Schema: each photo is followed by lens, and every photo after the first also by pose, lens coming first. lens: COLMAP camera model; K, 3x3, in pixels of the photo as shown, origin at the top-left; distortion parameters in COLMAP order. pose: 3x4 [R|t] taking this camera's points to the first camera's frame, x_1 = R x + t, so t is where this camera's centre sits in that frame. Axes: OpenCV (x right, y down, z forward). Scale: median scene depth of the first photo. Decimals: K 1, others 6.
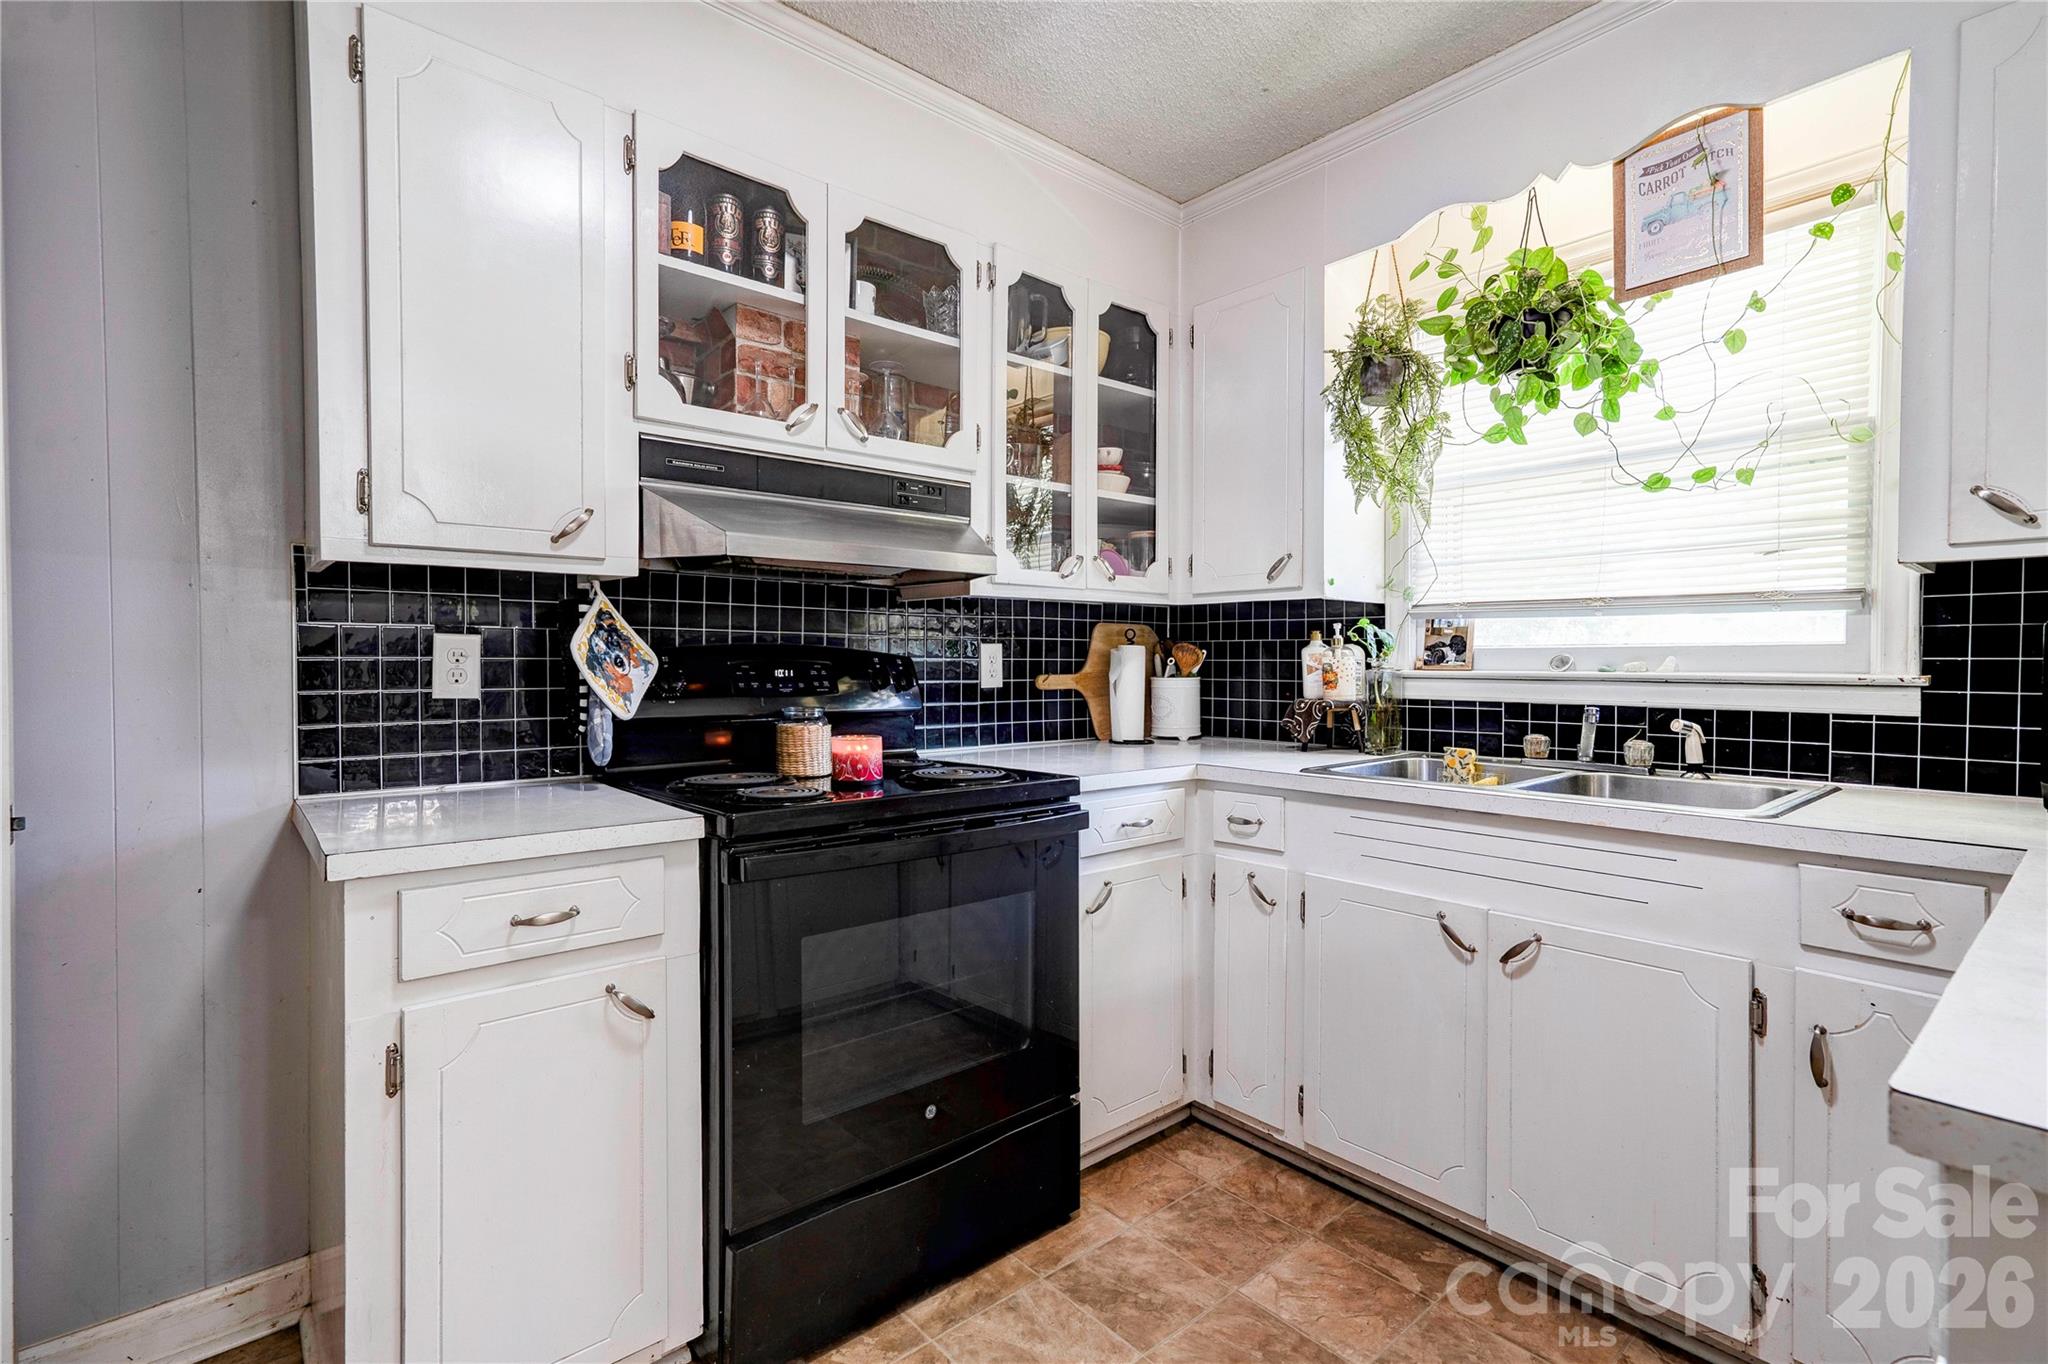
lens RADIAL K [[944.7, 0, 1013.8], [0, 944.7, 679.2], [0, 0, 1]] dist [0.002726, 0.007026]
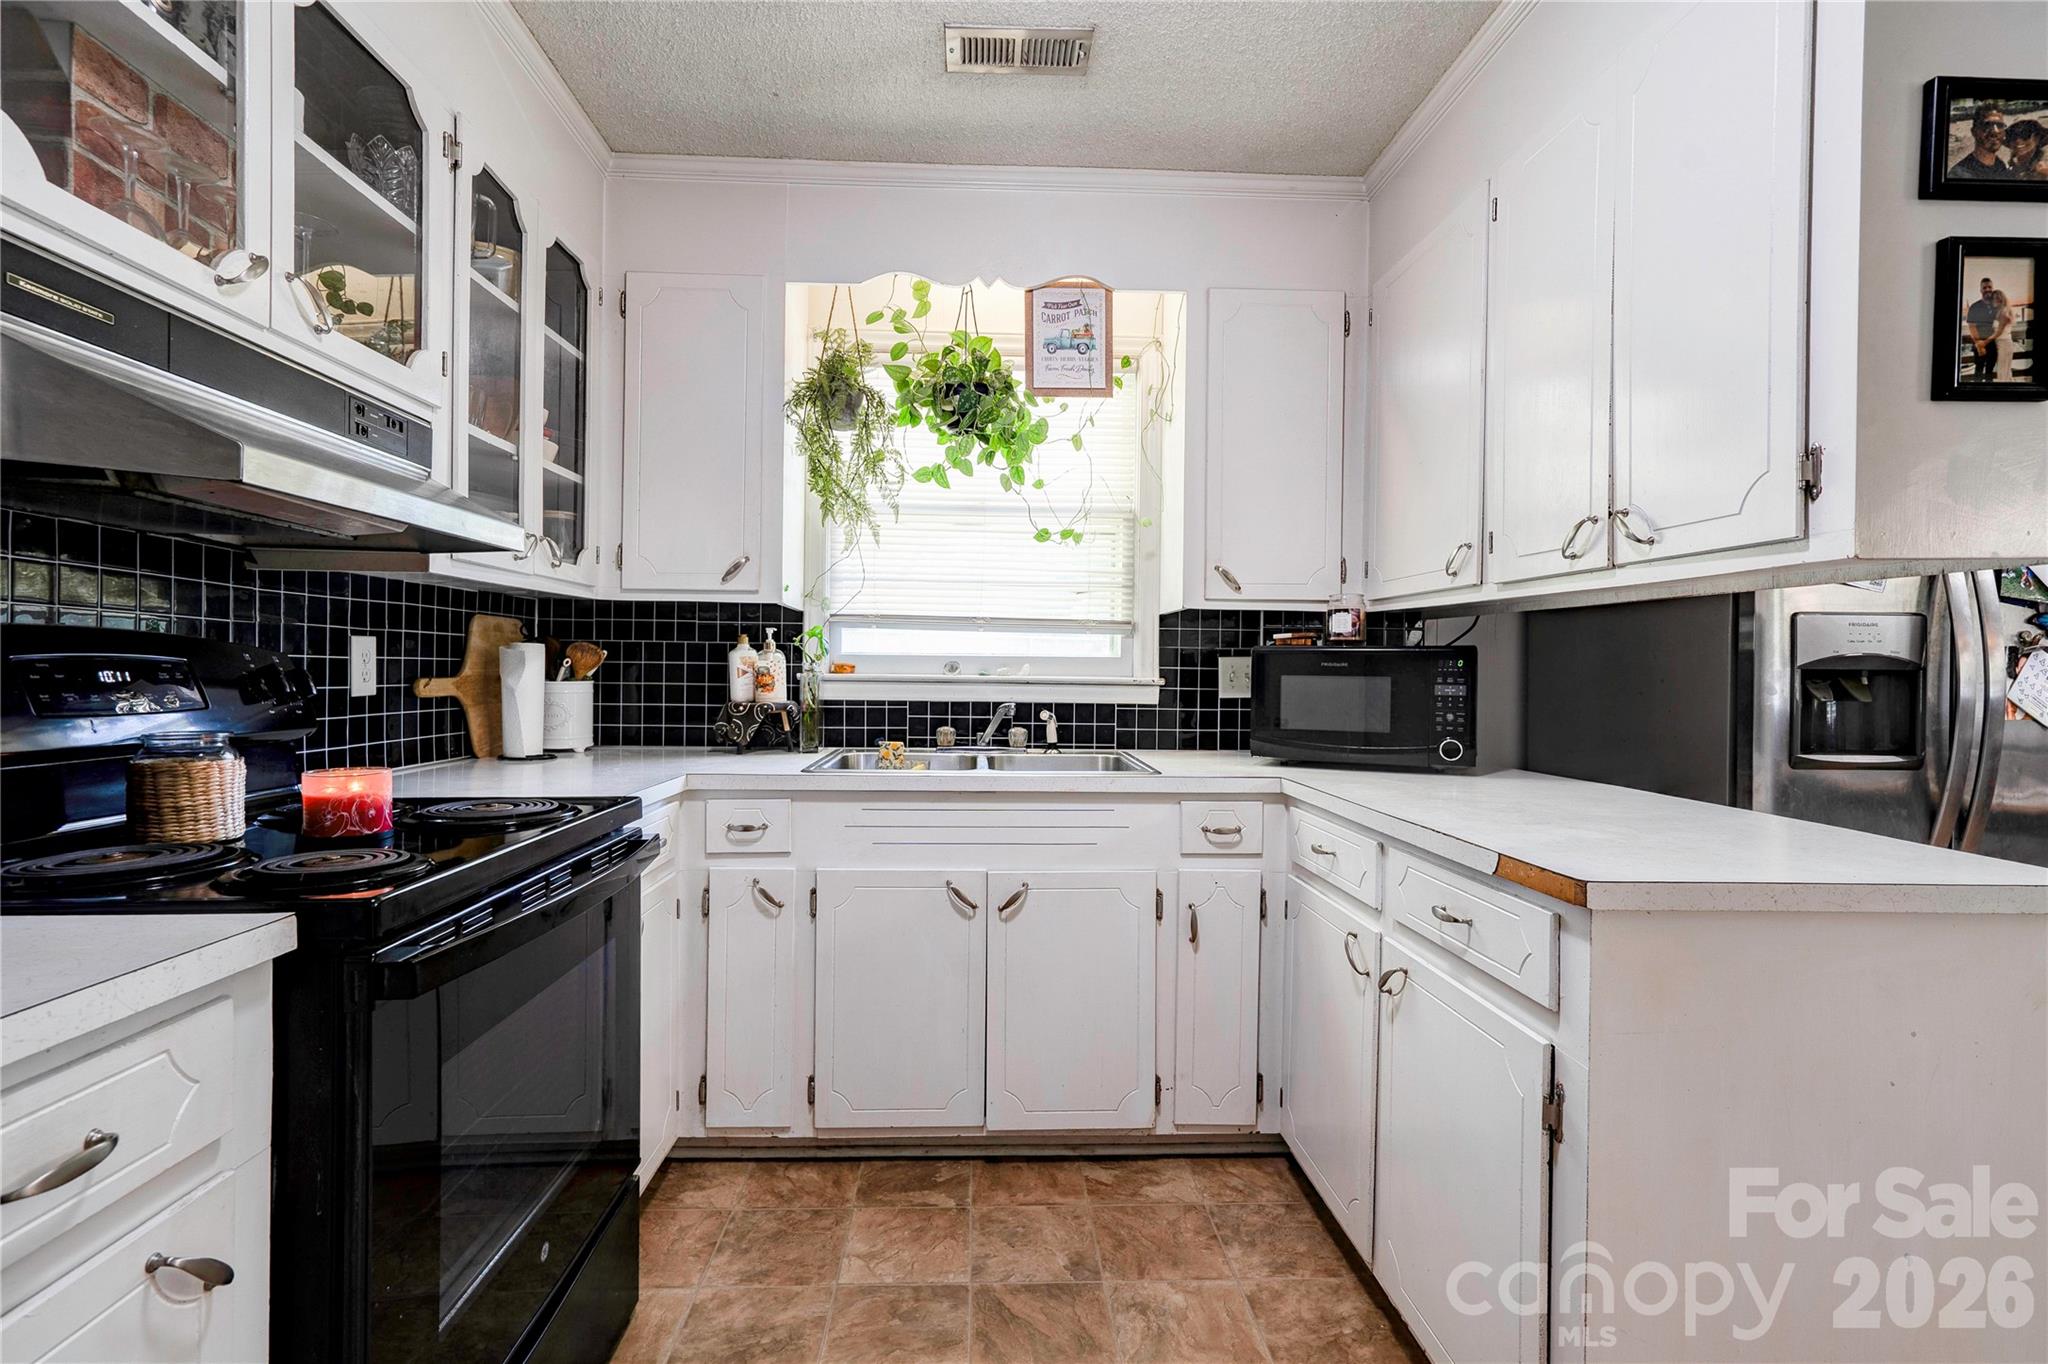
lens RADIAL K [[944.7, 0, 1024.5], [0, 944.7, 680.6], [0, 0, 1]] dist [0.002726, 0.007026]
pose [[0.611397, -0.003293, 0.791317, -0.368204], [0.002907, 0.999994, 0.001915, -0.003488], [-0.791319, 0.001130, 0.611403, 0.181463]]
